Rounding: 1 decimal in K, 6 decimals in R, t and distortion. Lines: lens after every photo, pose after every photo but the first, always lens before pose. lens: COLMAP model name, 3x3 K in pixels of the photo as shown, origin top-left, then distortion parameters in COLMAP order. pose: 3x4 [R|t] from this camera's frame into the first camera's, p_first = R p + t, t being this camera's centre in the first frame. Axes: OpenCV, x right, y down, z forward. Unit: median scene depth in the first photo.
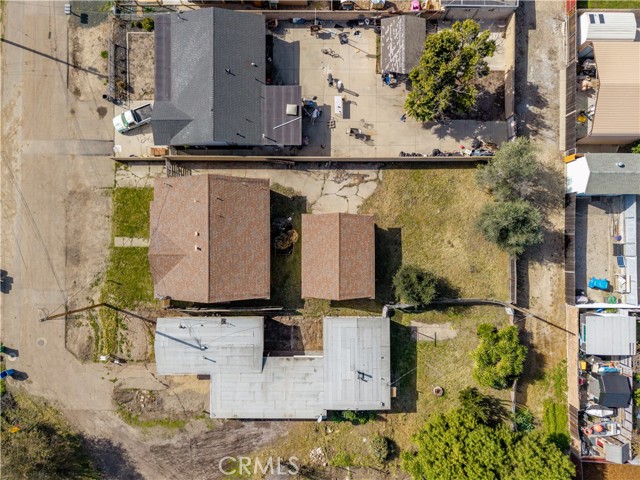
lens RADIAL K [[427.5, 0, 320.0], [0, 427.5, 240.0], [0, 0, 1]] dist [0.016615, -0.023399]
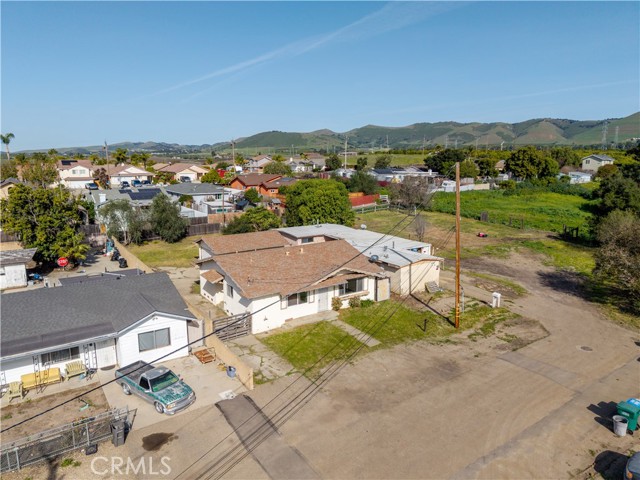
lens RADIAL K [[427.5, 0, 320.0], [0, 427.5, 240.0], [0, 0, 1]] dist [0.016615, -0.023399]
pose [[-0.569369, -0.166678, 0.805008, -0.890797], [0.821979, -0.099943, 0.560679, -0.381012], [-0.012998, 0.980933, 0.193911, 0.739536]]
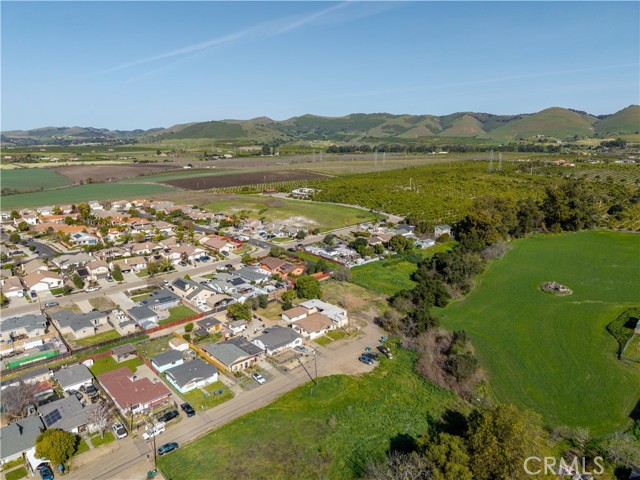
lens RADIAL K [[427.5, 0, 320.0], [0, 427.5, 240.0], [0, 0, 1]] dist [0.016615, -0.023399]
pose [[-0.679285, -0.178823, 0.711755, -2.587292], [0.733699, -0.144243, 0.663988, -2.127343], [-0.016070, 0.973250, 0.229184, -0.488360]]
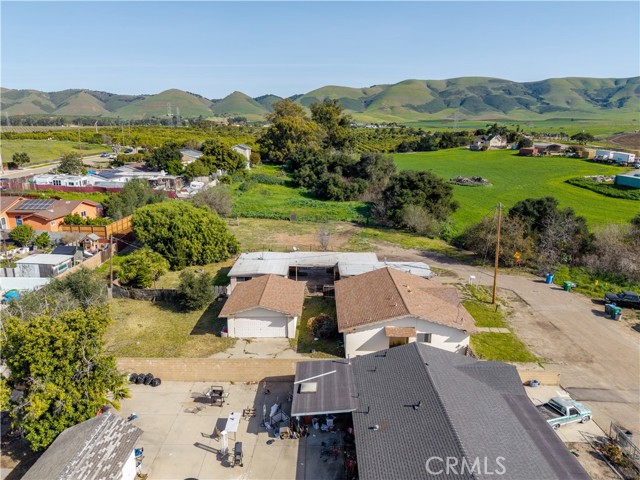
lens RADIAL K [[427.5, 0, 320.0], [0, 427.5, 240.0], [0, 0, 1]] dist [0.016615, -0.023399]
pose [[-0.999872, -0.015821, -0.002324, -0.073011], [0.001555, -0.240881, 0.970553, -0.830537], [-0.015915, 0.970426, 0.240875, 0.600049]]
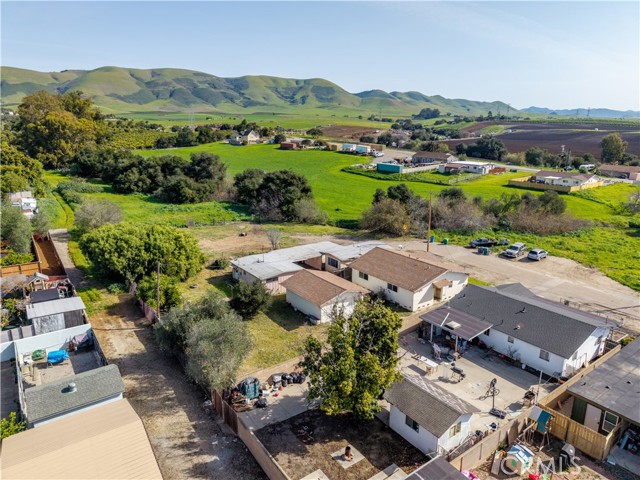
lens RADIAL K [[427.5, 0, 320.0], [0, 427.5, 240.0], [0, 0, 1]] dist [0.016615, -0.023399]
pose [[-0.802481, 0.138660, -0.580342, 0.687870], [-0.596526, -0.208345, 0.775080, -0.788850], [-0.013439, 0.968177, 0.249907, 0.550513]]
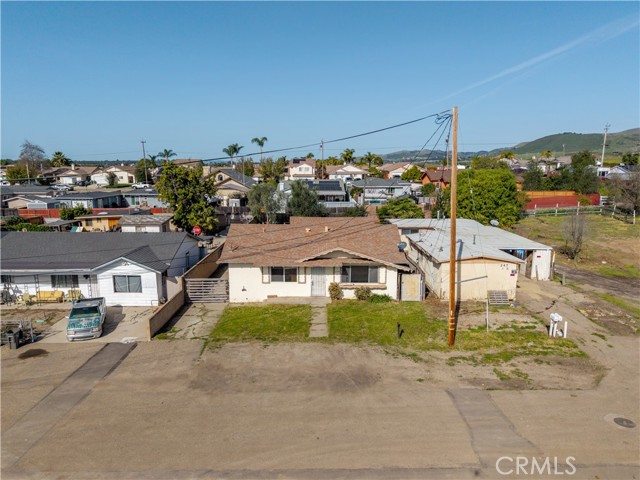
lens RADIAL K [[443.5, 0, 320.3], [0, 443.5, 258.7], [0, 0, 1]] dist [0.009029, -0.000791]
pose [[-0.006384, -0.215104, 0.976570, -0.954493], [0.999954, 0.005551, 0.007760, 0.001819], [-0.007091, 0.976575, 0.215059, 0.801603]]
